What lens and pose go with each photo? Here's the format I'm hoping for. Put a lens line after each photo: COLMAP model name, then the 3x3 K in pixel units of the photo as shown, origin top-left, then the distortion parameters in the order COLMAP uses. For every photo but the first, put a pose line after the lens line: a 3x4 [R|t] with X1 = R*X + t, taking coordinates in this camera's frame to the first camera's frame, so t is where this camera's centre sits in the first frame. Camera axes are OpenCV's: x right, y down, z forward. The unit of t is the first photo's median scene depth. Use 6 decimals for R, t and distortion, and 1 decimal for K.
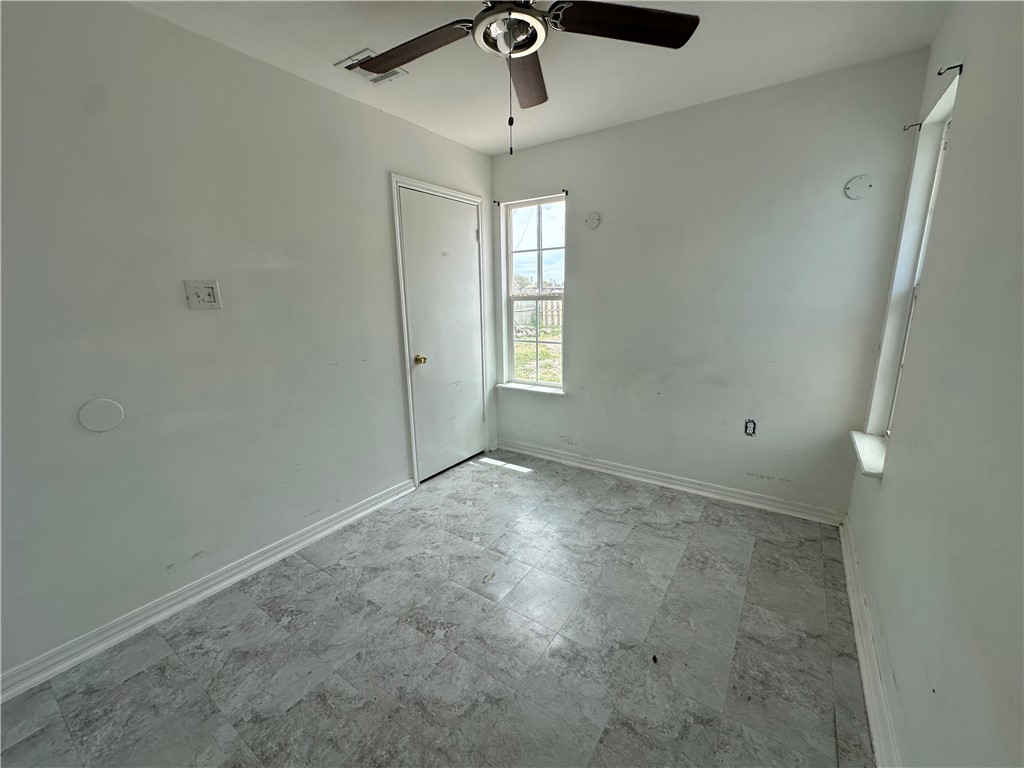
lens RADIAL K [[409.3, 0, 512.7], [0, 409.3, 386.5], [0, 0, 1]] dist [-0.002488, 0.000367]
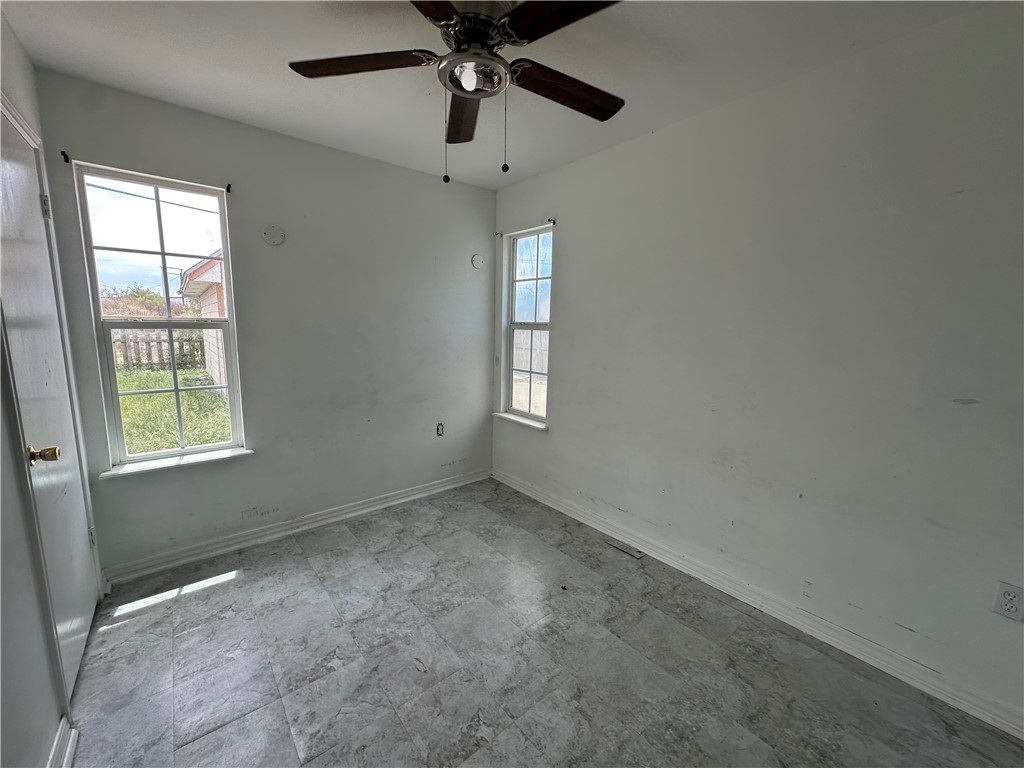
lens RADIAL K [[409.3, 0, 512.7], [0, 409.3, 386.5], [0, 0, 1]] dist [-0.002488, 0.000367]
pose [[0.275331, -0.123451, 0.953390, -0.586002], [0.187864, 0.979510, 0.072579, -0.084491], [-0.942815, 0.159125, 0.292882, 0.405452]]
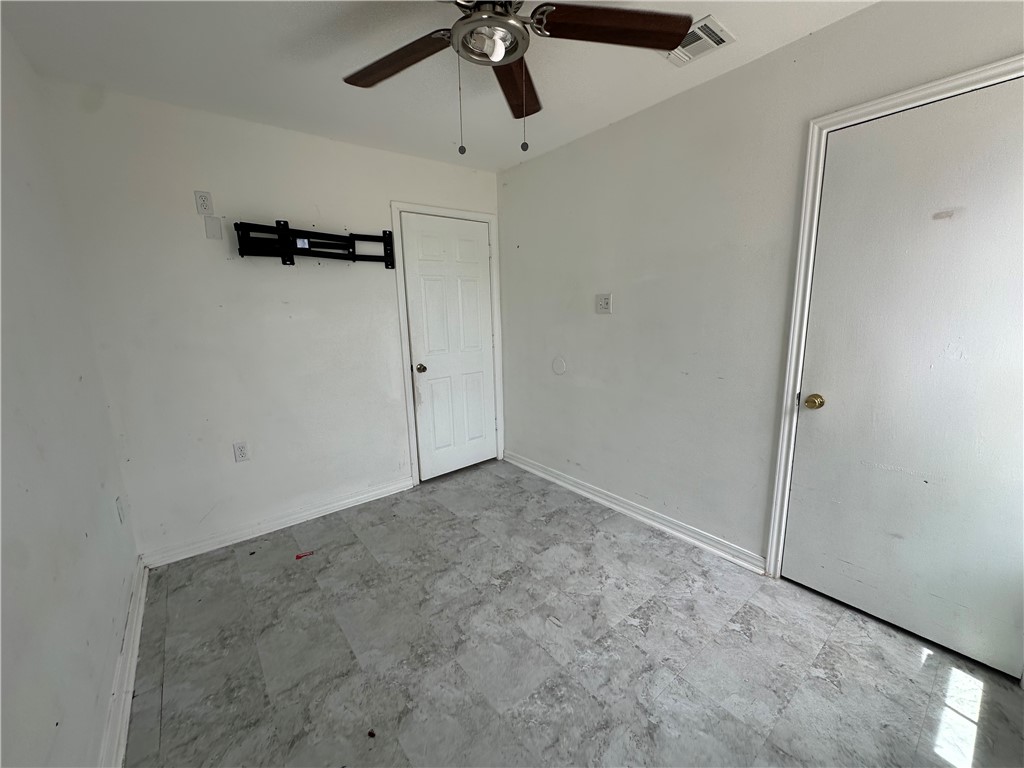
lens RADIAL K [[414.1, 0, 512.6], [0, 414.1, 381.5], [0, 0, 1]] dist [-0.001063, -0.000172]
pose [[-0.293739, 0.190832, -0.936643, 0.587002], [-0.179054, 0.951541, 0.250020, -0.198436], [0.938966, 0.241150, -0.245336, 0.822268]]
